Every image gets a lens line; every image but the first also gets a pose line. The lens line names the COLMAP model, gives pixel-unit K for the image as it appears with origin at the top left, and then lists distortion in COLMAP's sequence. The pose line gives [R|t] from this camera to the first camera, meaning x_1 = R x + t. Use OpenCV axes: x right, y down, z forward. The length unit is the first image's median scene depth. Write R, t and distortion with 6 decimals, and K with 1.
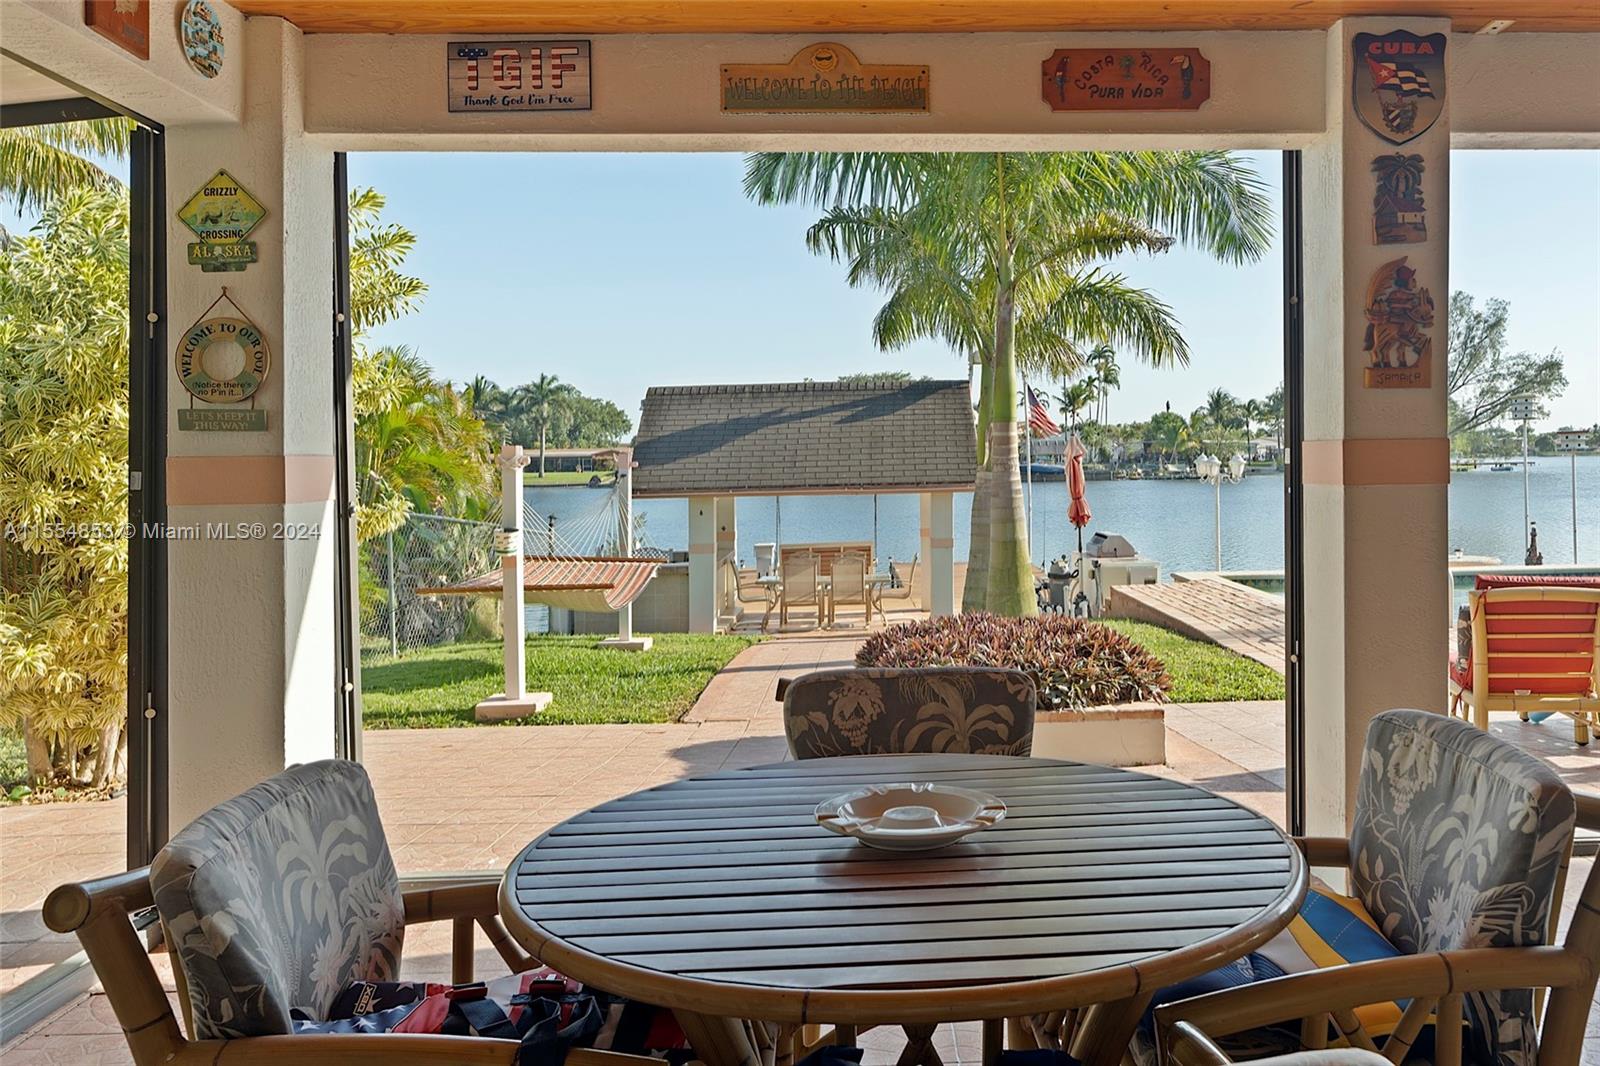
lens RADIAL K [[1210.4, 0, 947.2], [0, 1210.4, 461.6], [0, 0, 1]] dist [0.005300, 0.004473]
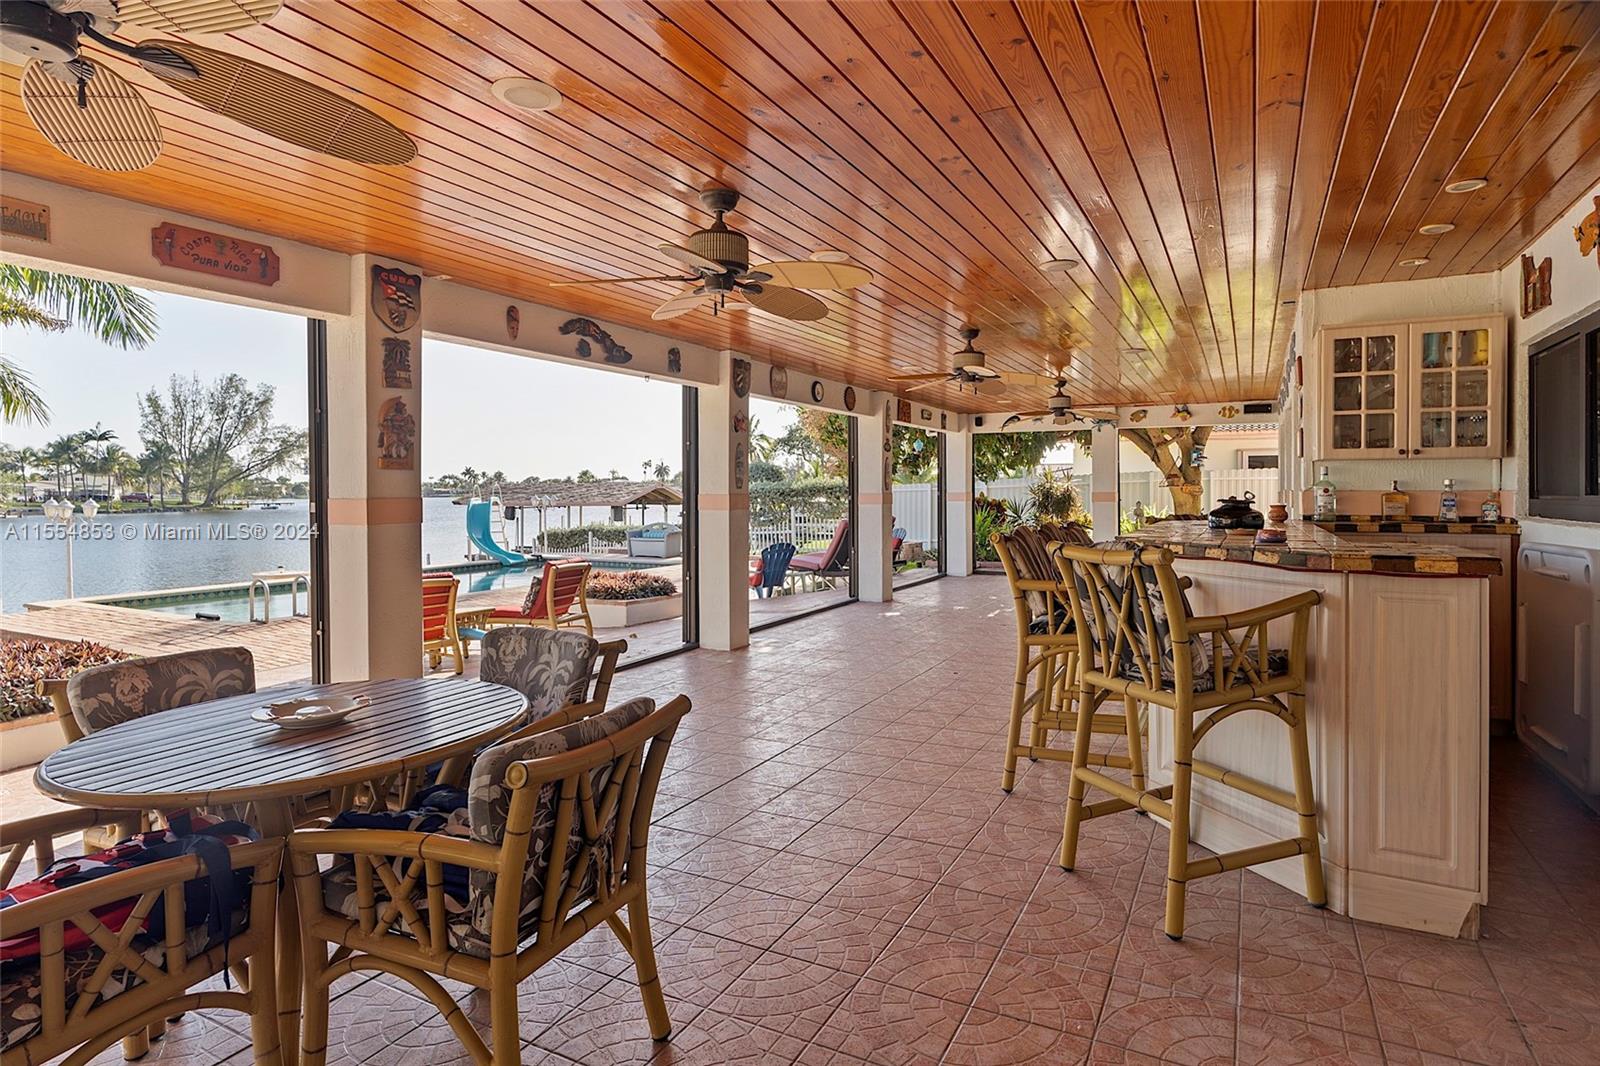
lens RADIAL K [[817.6, 0, 801.0], [0, 817.6, 498.0], [0, 0, 1]] dist [0.003159, 0.000463]
pose [[0.534804, 0.004778, 0.844963, -0.323457], [-0.000021, 0.999984, -0.005641, -0.012338], [-0.844976, 0.002999, 0.534795, -0.142215]]
